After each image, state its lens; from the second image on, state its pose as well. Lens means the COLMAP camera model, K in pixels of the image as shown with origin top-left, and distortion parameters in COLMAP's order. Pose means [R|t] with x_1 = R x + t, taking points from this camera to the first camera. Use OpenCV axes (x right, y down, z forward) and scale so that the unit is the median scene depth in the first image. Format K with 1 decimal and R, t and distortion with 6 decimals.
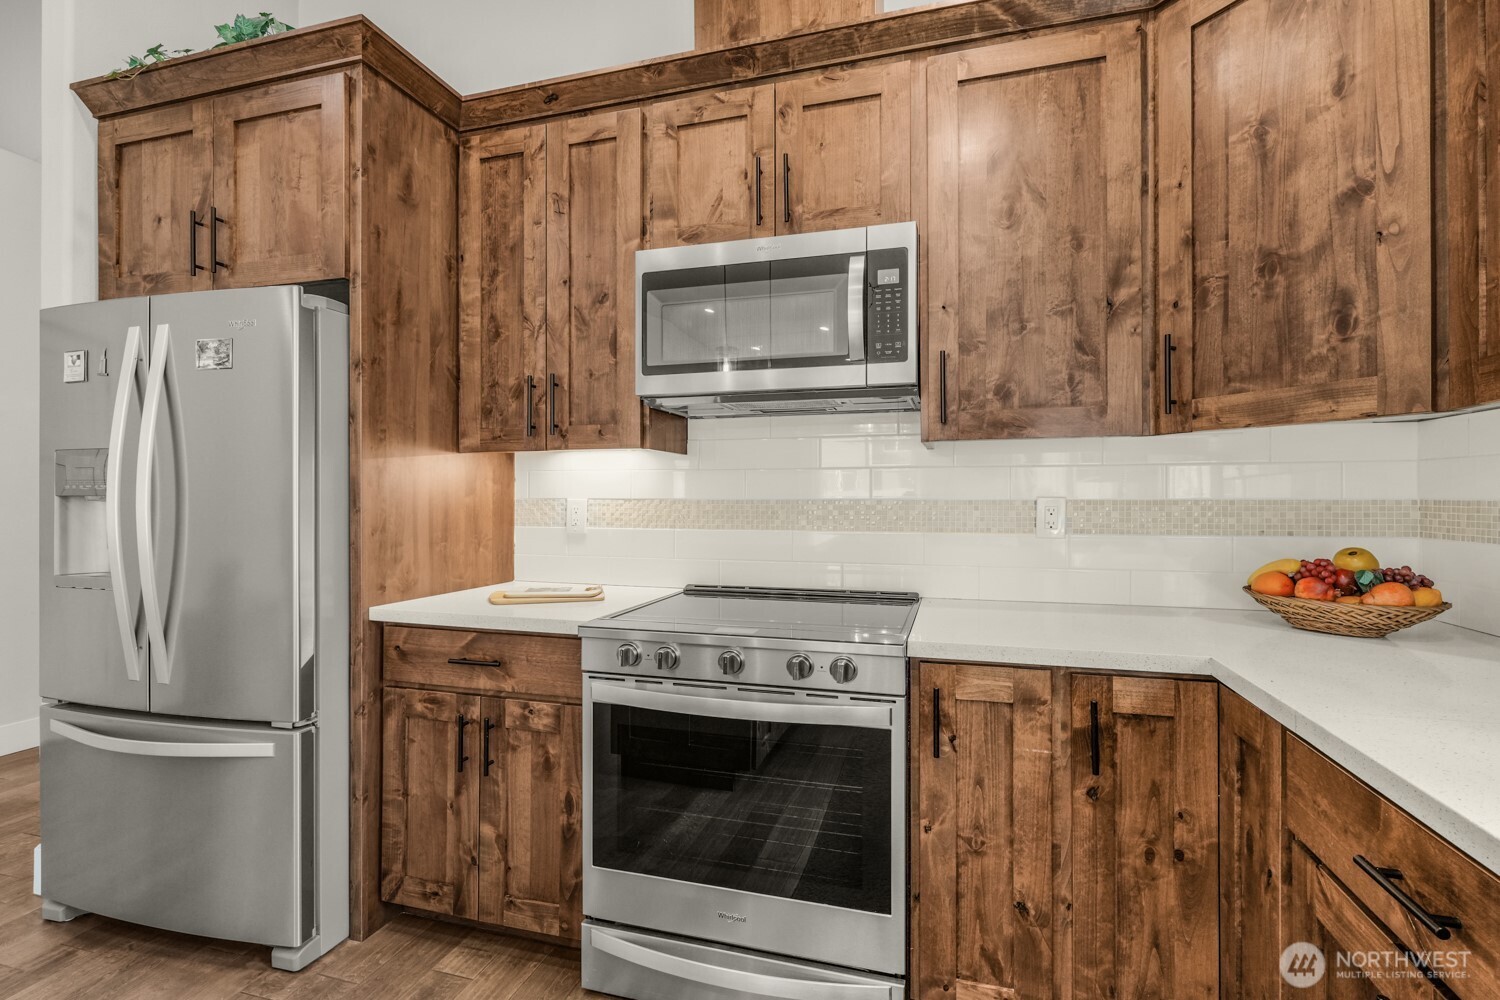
lens RADIAL K [[759.5, 0, 663.6], [0, 759.5, 505.4], [0, 0, 1]] dist [0.004014, 0.001320]
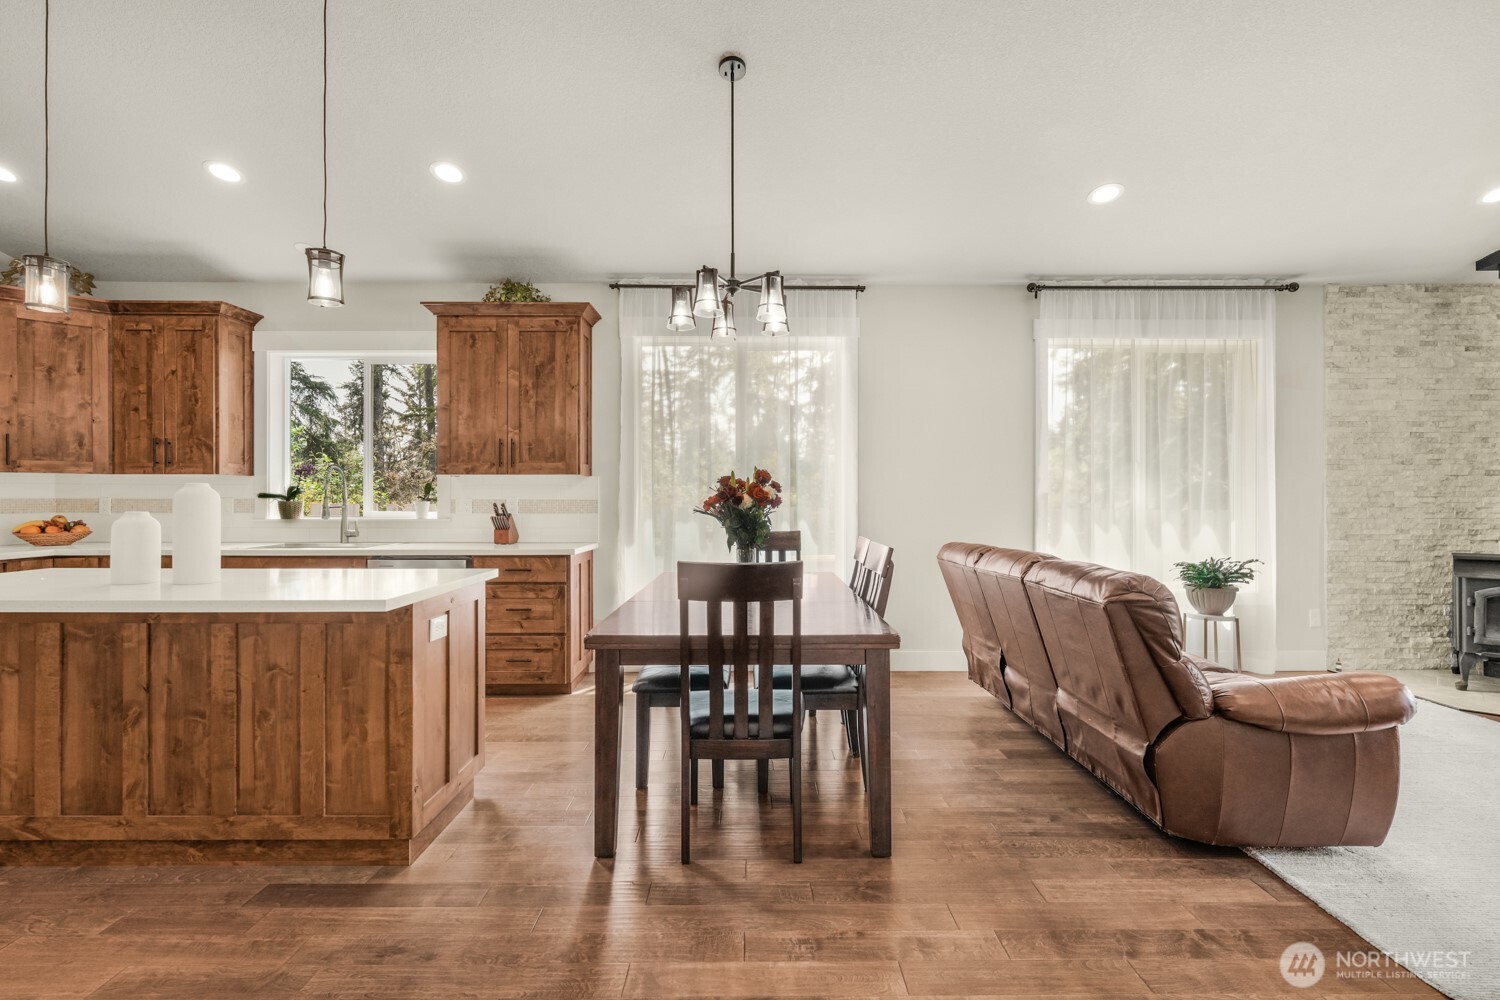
lens RADIAL K [[688.0, 0, 754.3], [0, 688.0, 499.3], [0, 0, 1]] dist [0.001689, -0.000163]
pose [[-0.332044, -0.013216, 0.943171, -2.186167], [-0.021816, 0.999742, 0.006328, -0.066359], [-0.943012, -0.018475, -0.332247, -0.563780]]
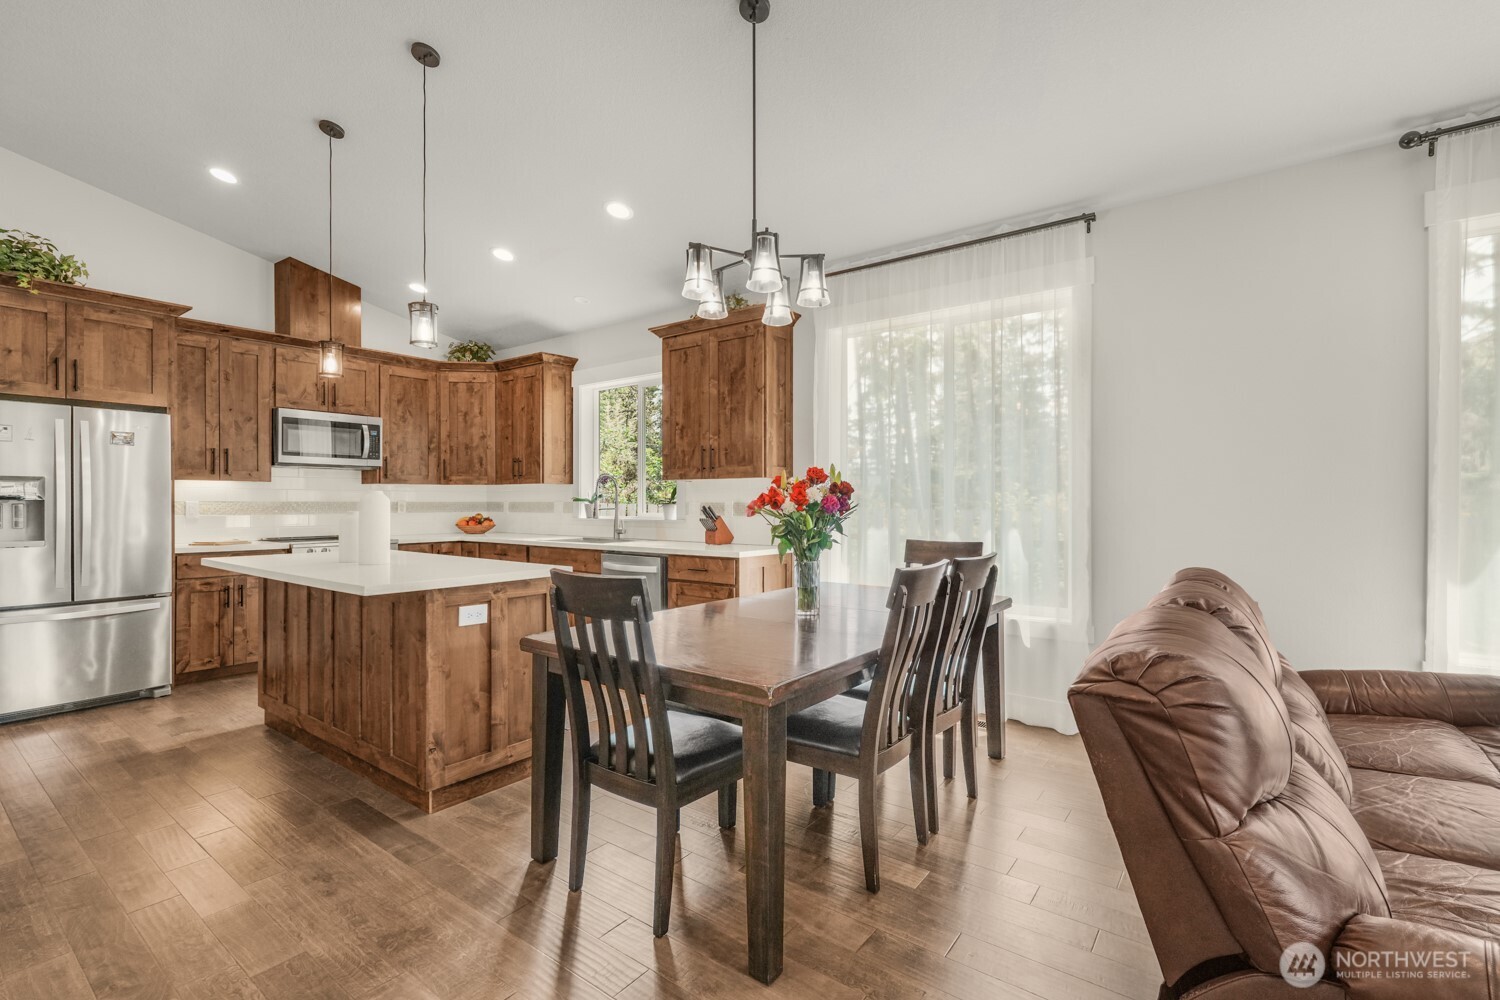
lens RADIAL K [[674.7, 0, 750.7], [0, 674.7, 501.5], [0, 0, 1]] dist [-0.001538, -0.000134]
pose [[0.309707, -0.012127, 0.950755, -1.963547], [-0.013280, 0.999766, 0.017078, -0.079448], [-0.950739, -0.017916, 0.309474, -1.438285]]
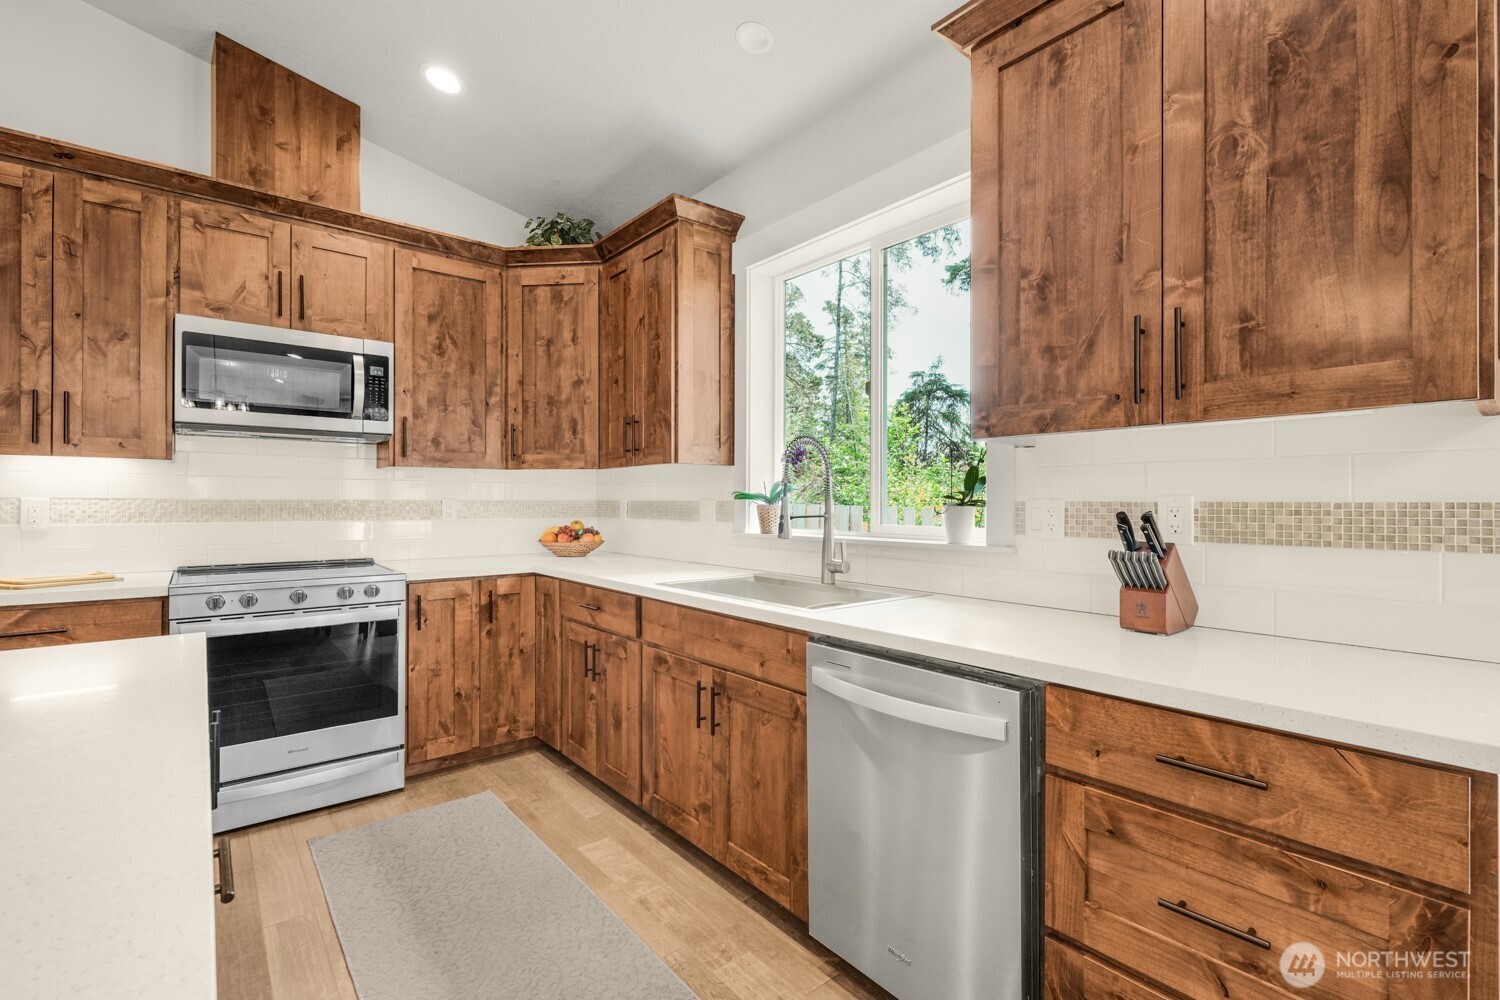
lens RADIAL K [[676.1, 0, 749.9], [0, 676.1, 498.6], [0, 0, 1]] dist [0.001026, -0.000073]
pose [[0.527577, -0.005405, 0.849490, -0.576348], [-0.012586, 0.999820, 0.014178, -0.040938], [-0.849414, -0.018172, 0.527414, -0.556445]]
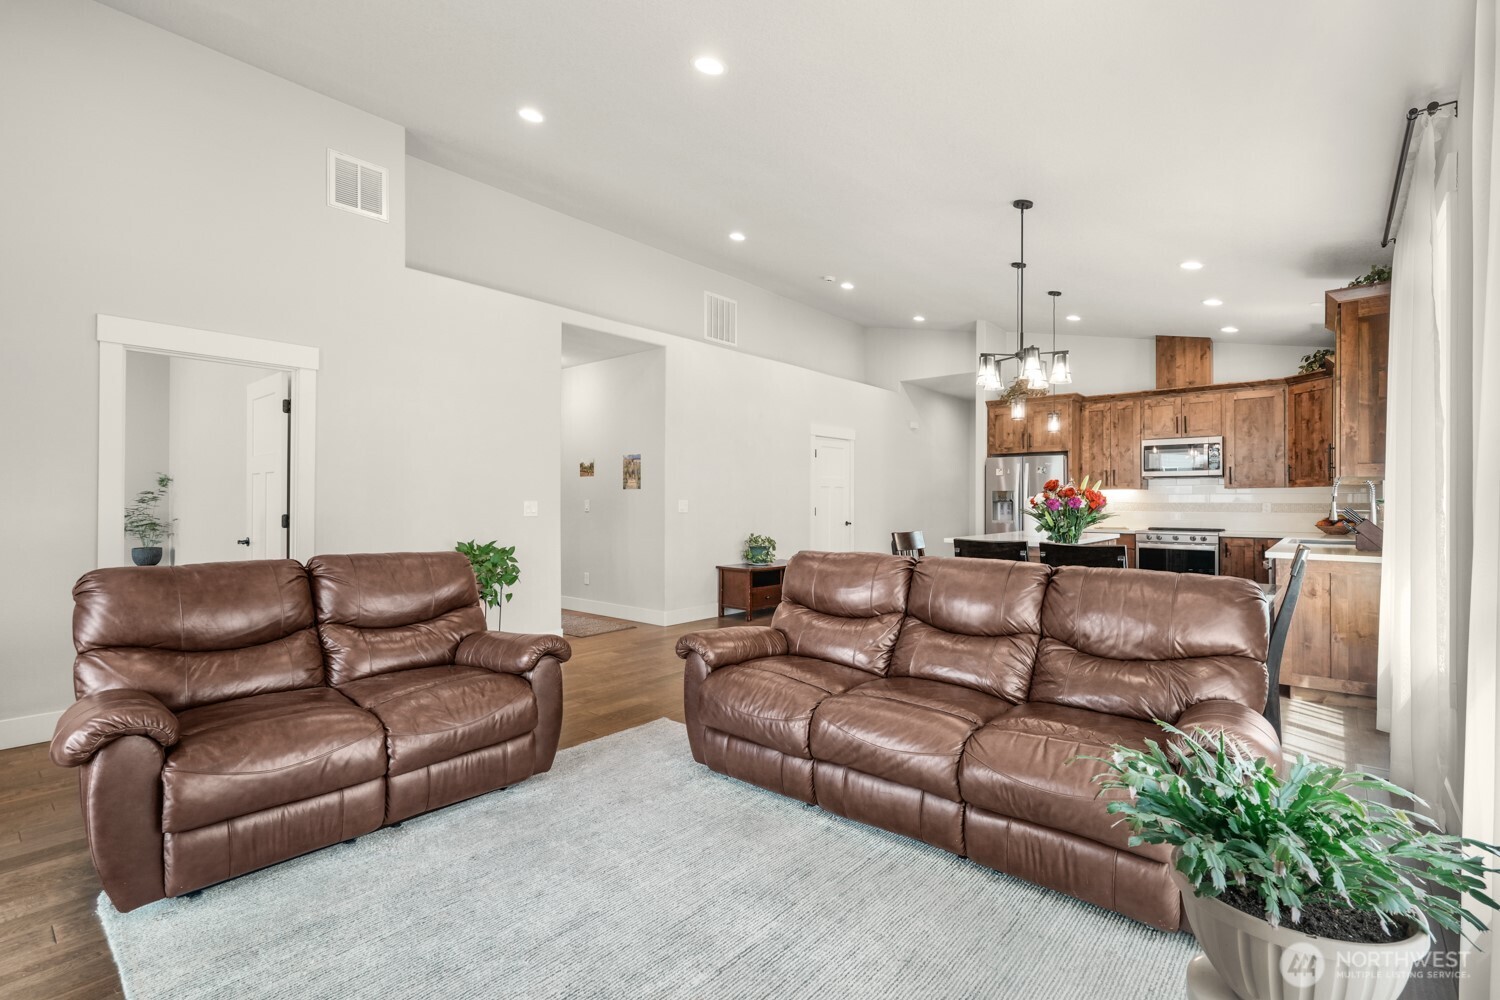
lens RADIAL K [[676.1, 0, 749.9], [0, 676.1, 498.6], [0, 0, 1]] dist [0.001026, -0.000073]
pose [[0.929680, -0.013278, -0.368128, -0.718162], [0.017604, 0.999810, 0.008394, -0.106748], [0.367946, -0.014284, 0.929737, -3.420980]]
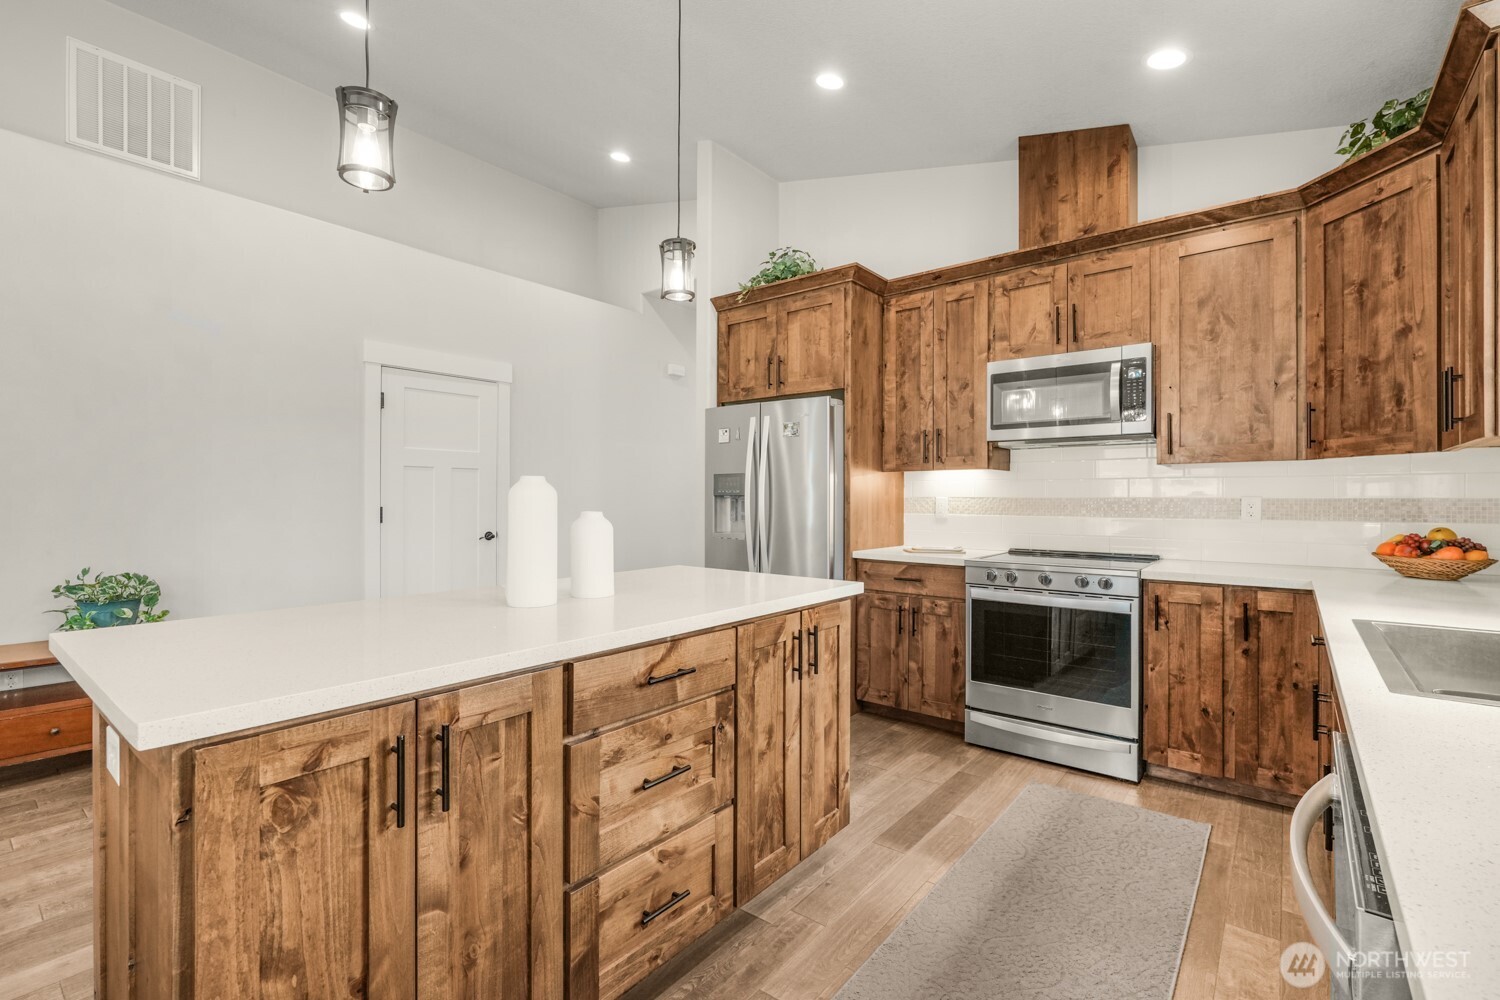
lens RADIAL K [[680.6, 0, 757.1], [0, 680.6, 495.4], [0, 0, 1]] dist [0.001162, 0.007203]
pose [[0.942532, -0.012988, -0.333863, -0.013586], [0.017238, 0.999804, 0.009771, -0.043135], [0.333671, -0.014964, 0.942571, -0.834211]]
